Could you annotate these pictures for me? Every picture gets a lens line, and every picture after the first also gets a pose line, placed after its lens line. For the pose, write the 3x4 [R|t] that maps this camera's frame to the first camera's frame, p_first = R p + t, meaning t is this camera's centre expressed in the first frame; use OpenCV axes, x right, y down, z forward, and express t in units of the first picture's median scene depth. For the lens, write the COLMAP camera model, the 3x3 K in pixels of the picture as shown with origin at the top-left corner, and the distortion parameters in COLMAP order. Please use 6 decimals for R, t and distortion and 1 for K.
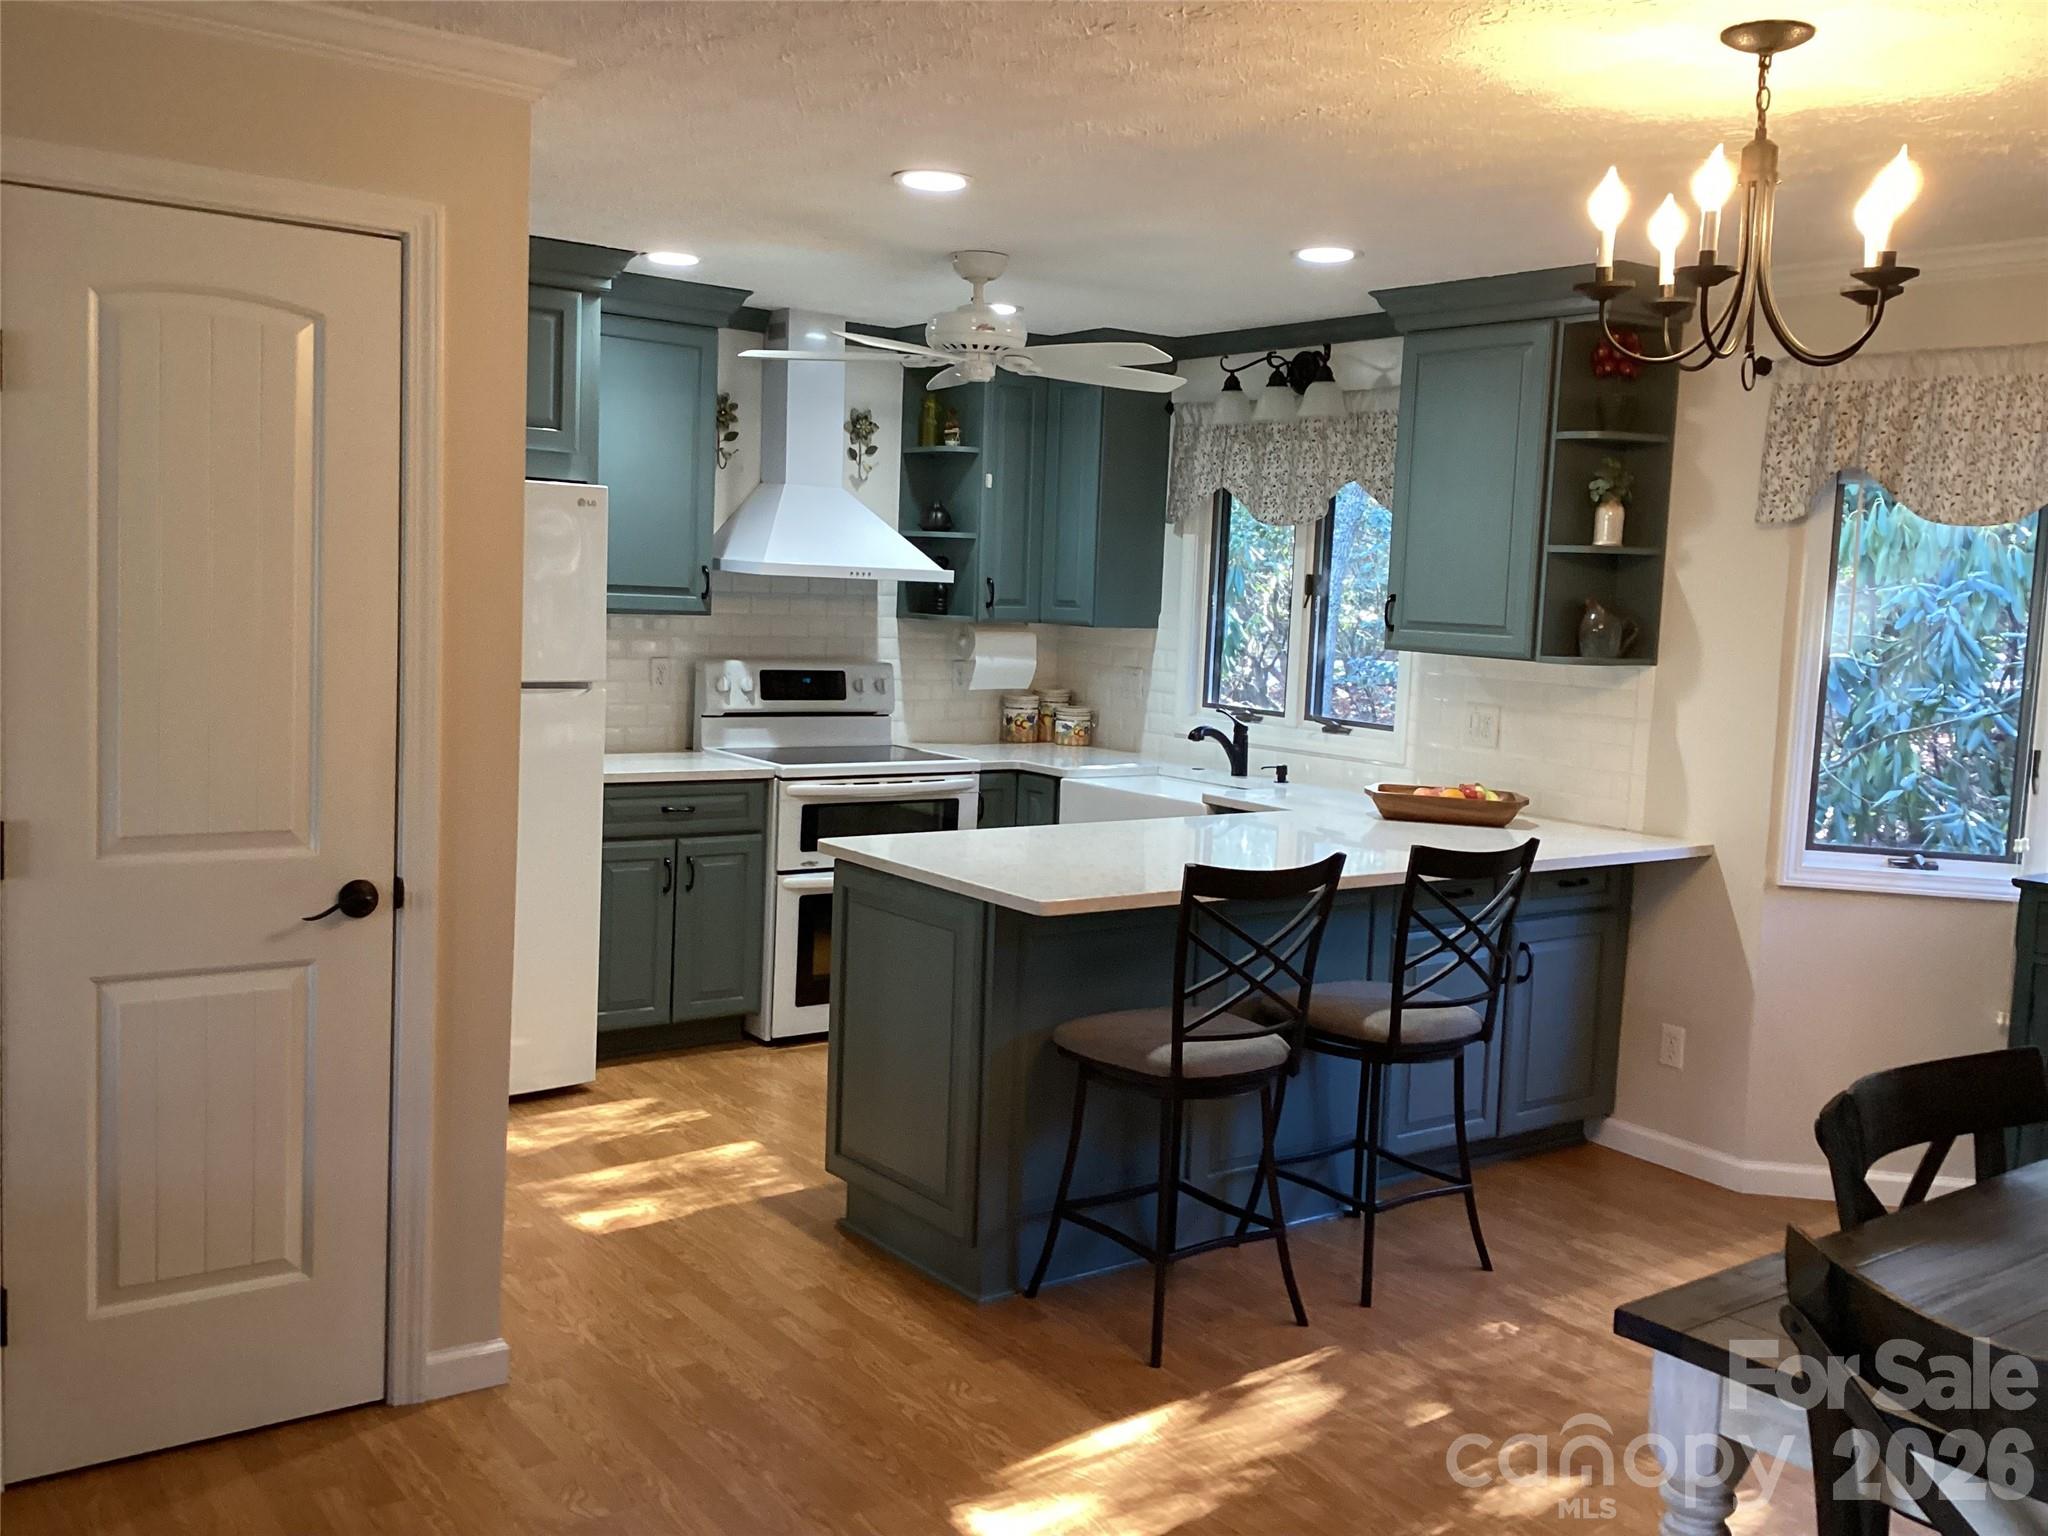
lens RADIAL K [[1835.8, 0, 1015.7], [0, 1835.8, 766.0], [0, 0, 1]] dist [0.060973, -0.115464]
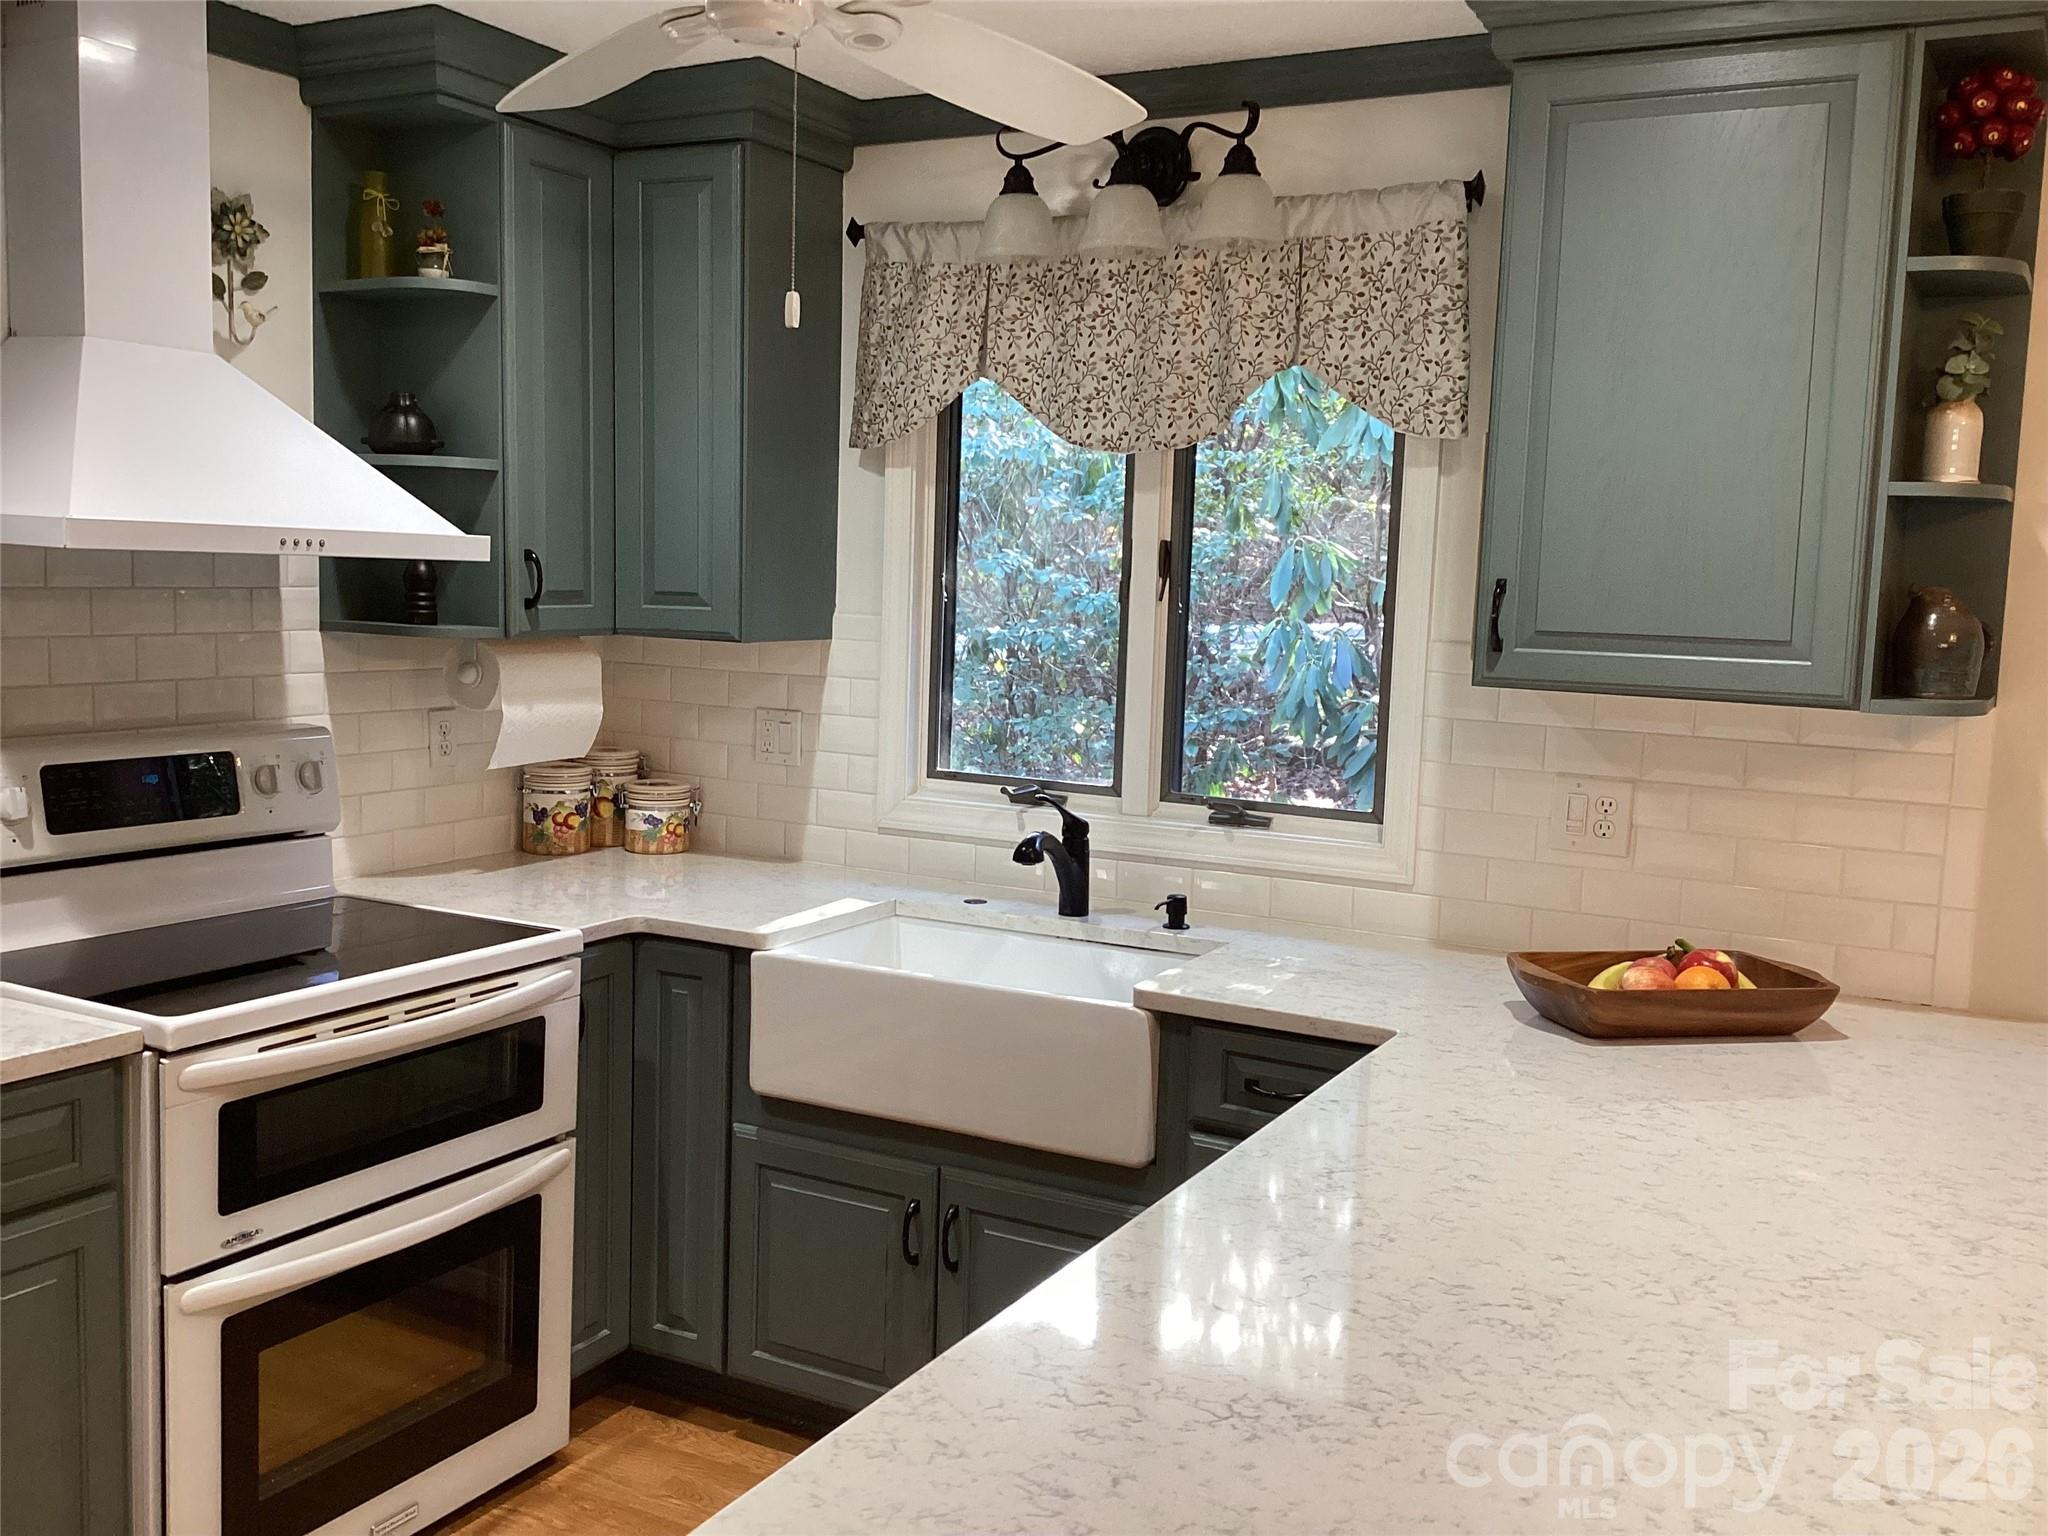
lens RADIAL K [[1835.8, 0, 1040.2], [0, 1835.8, 780.3], [0, 0, 1]] dist [0.060973, -0.115464]
pose [[0.899987, -0.061354, 0.431577, -0.111553], [0.049160, 0.998015, 0.039366, -0.052733], [-0.433136, -0.014212, 0.901217, 0.487739]]
